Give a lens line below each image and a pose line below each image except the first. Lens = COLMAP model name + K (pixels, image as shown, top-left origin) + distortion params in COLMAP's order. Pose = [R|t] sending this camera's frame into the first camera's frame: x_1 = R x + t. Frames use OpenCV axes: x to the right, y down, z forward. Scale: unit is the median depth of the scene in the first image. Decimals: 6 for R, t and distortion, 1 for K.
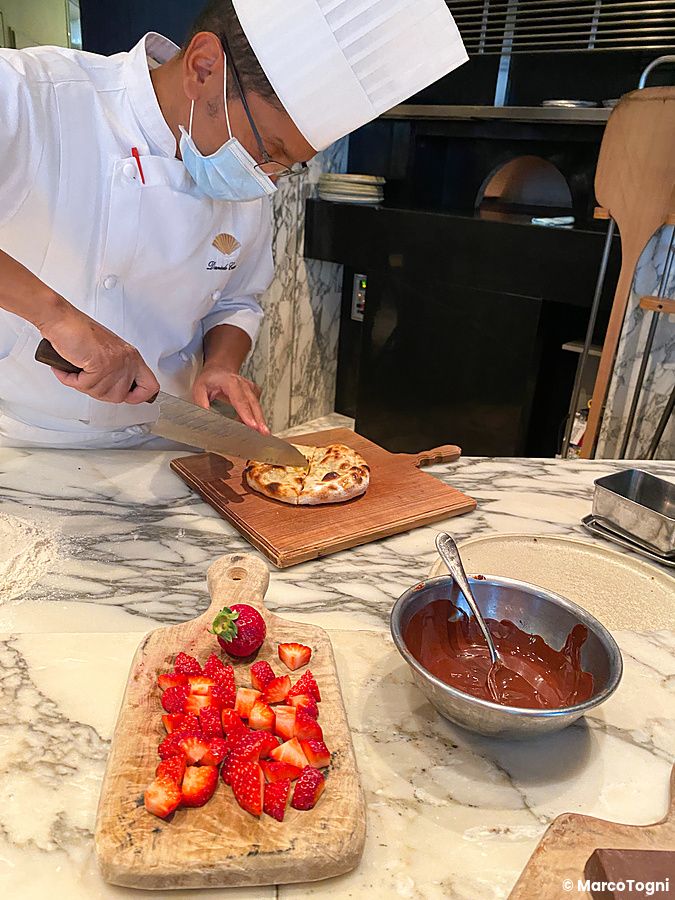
lens RADIAL K [[713.7, 0, 342.4], [0, 713.7, 438.6], [0, 0, 1]] dist [0.102819, -0.144446]
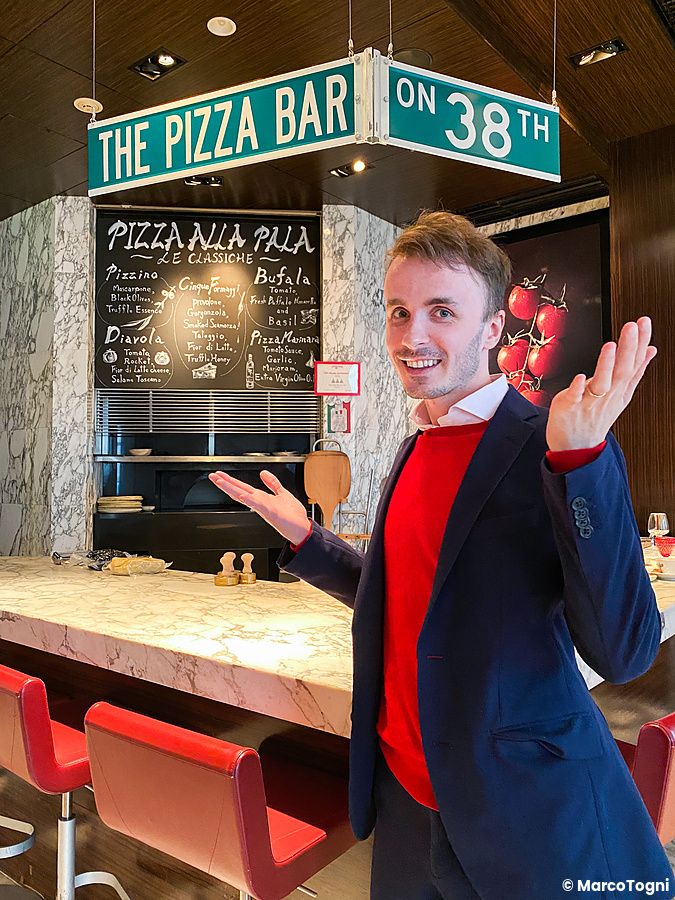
lens RADIAL K [[713.7, 0, 342.4], [0, 713.7, 438.6], [0, 0, 1]] dist [0.102819, -0.144446]
pose [[0.703245, -0.028285, 0.710385, -1.124131], [0.307014, 0.913319, -0.267563, 0.132127], [-0.641240, 0.406261, 0.650971, -0.574022]]
